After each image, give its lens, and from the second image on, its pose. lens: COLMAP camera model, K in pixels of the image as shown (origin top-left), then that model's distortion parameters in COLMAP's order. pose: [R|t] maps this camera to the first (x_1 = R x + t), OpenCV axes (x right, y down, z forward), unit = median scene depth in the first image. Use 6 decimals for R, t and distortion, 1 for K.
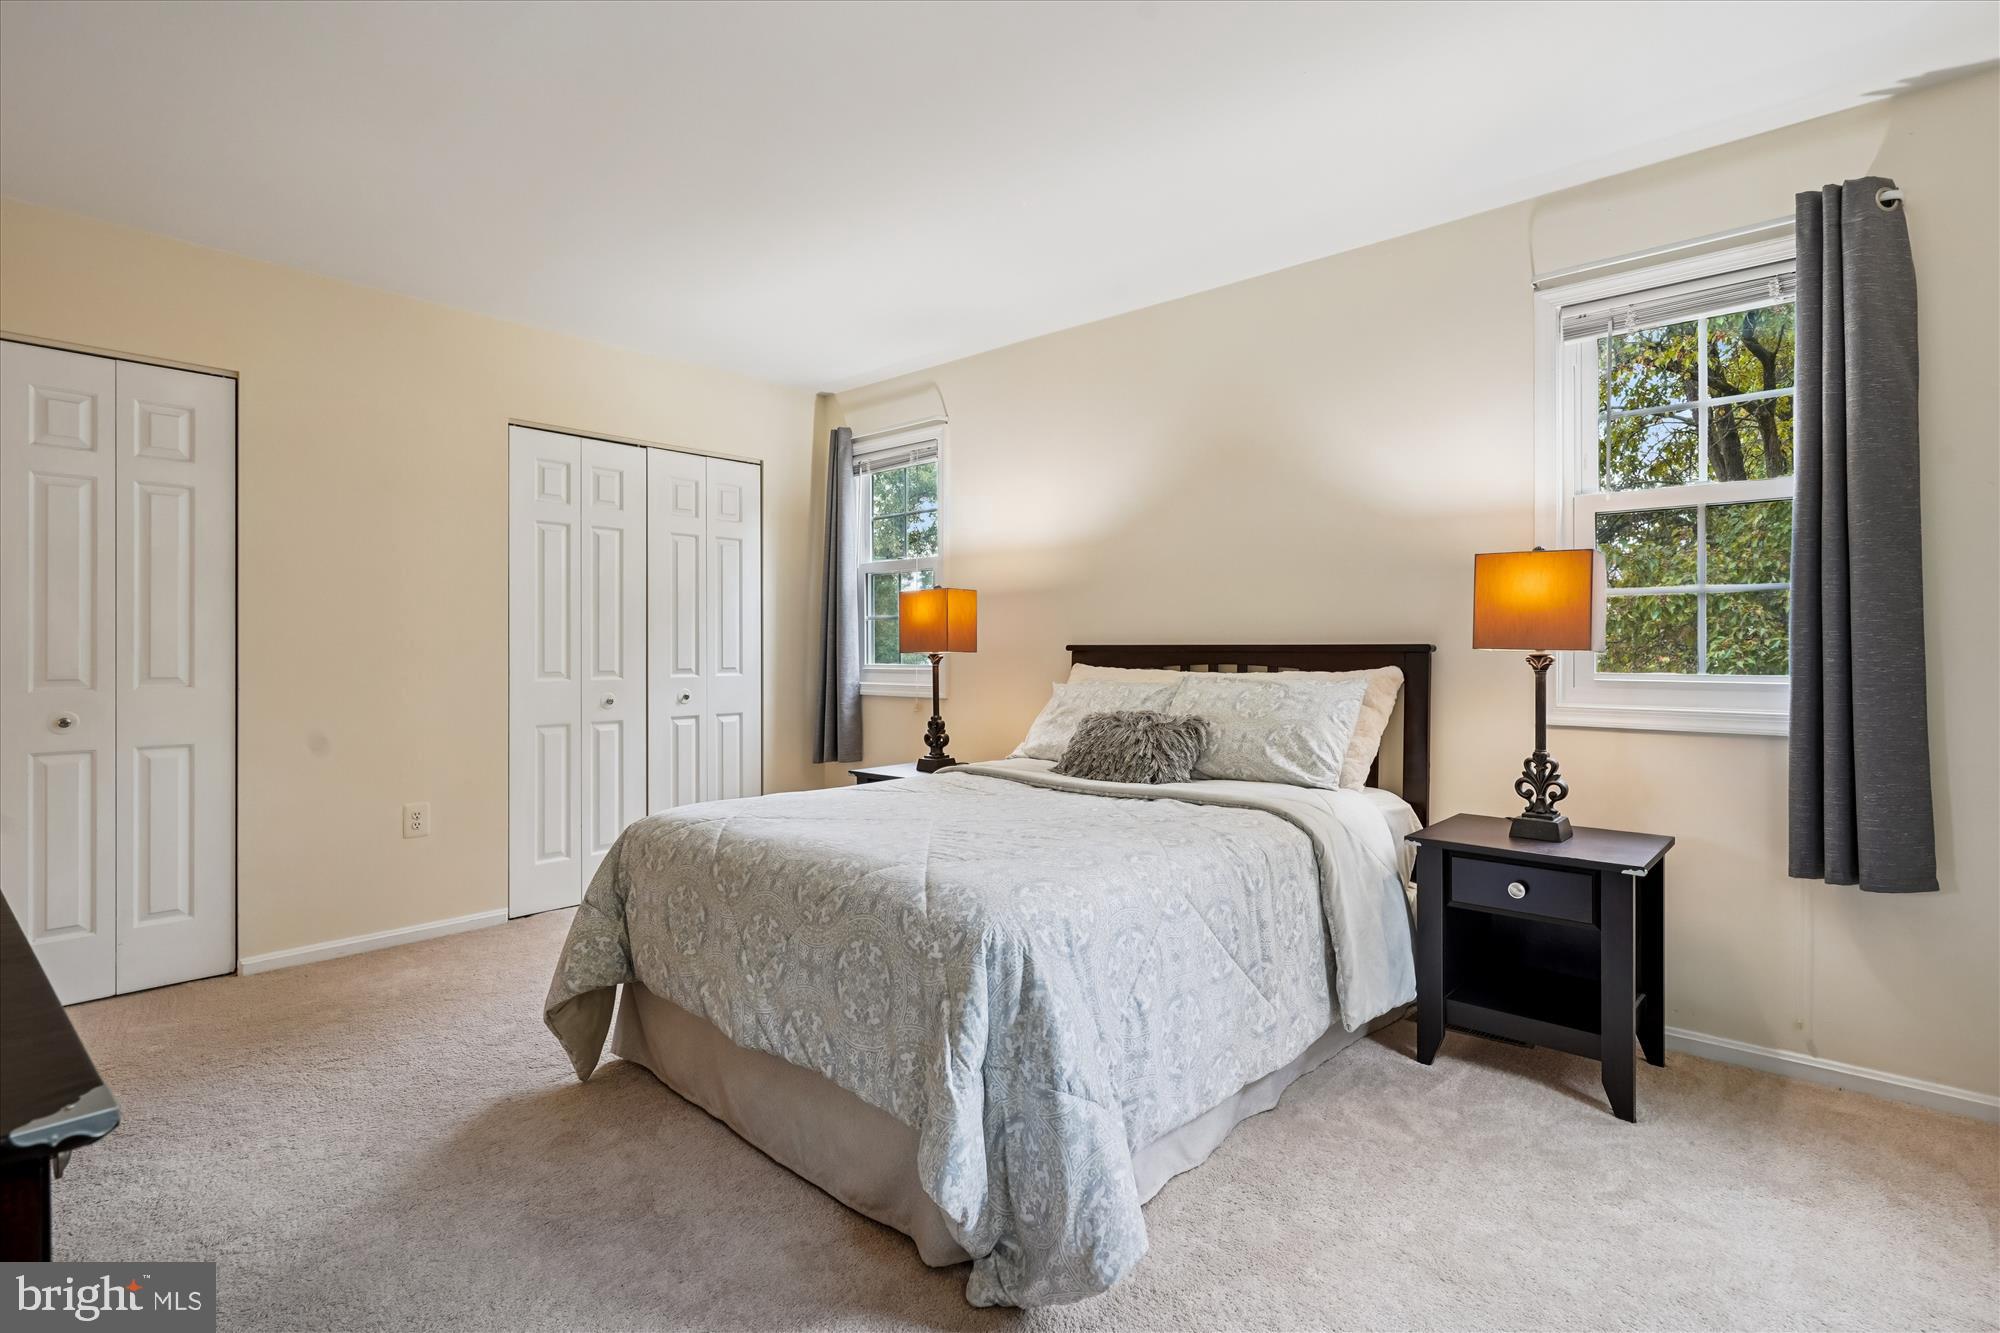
lens RADIAL K [[966.7, 0, 1001.8], [0, 966.7, 649.8], [0, 0, 1]] dist [-0.006471, 0.000562]
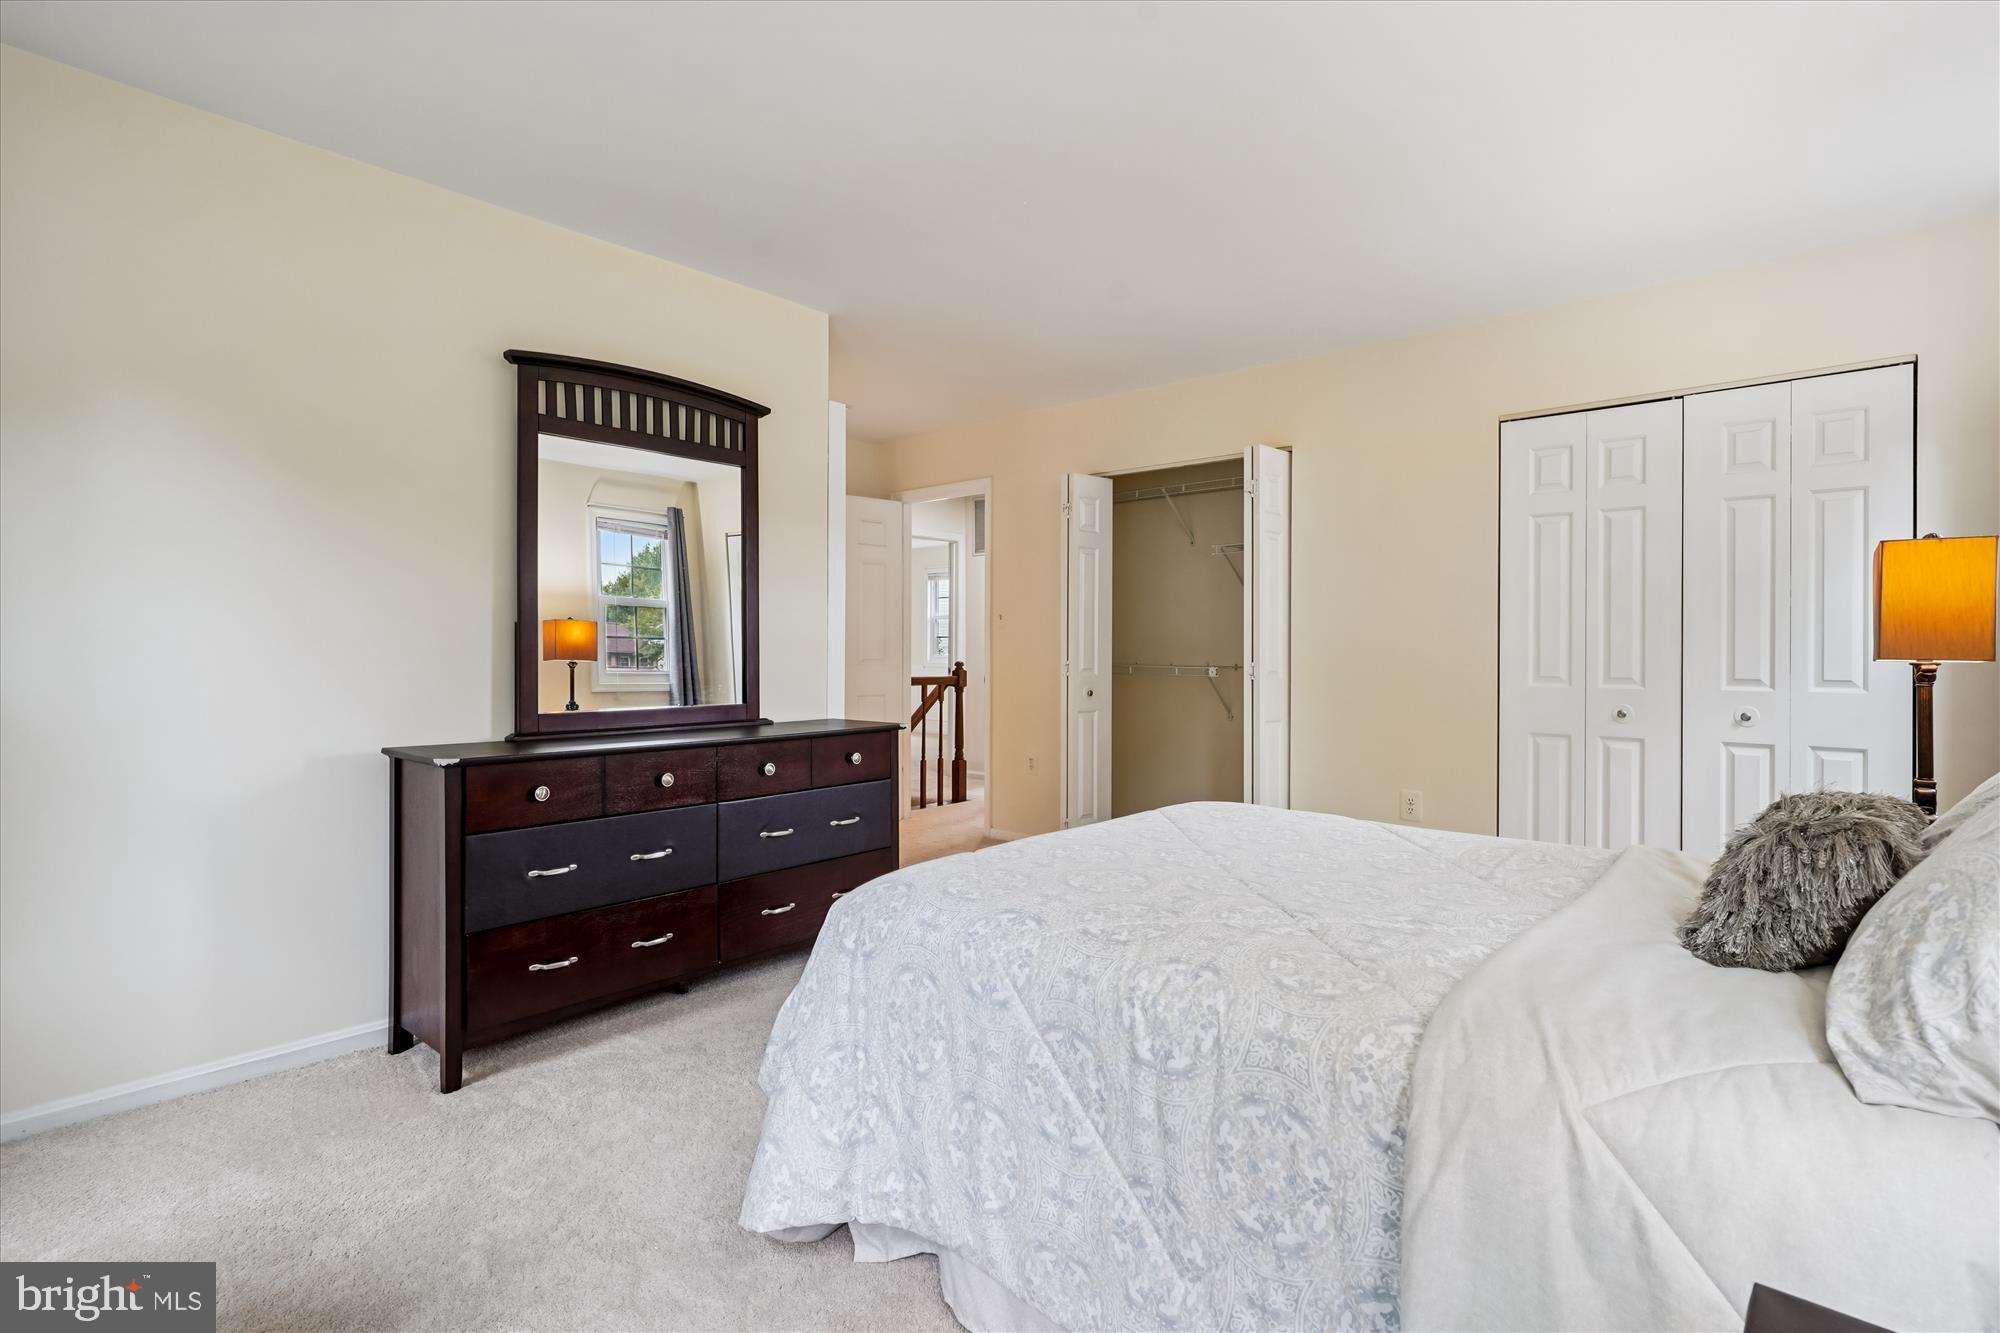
lens RADIAL K [[966.7, 0, 1001.8], [0, 966.7, 649.8], [0, 0, 1]] dist [-0.006471, 0.000562]
pose [[-0.014685, -0.000765, -0.999892, 0.447315], [-0.002349, 0.999997, -0.000730, -0.001240], [0.999889, 0.002338, -0.014687, 0.480846]]
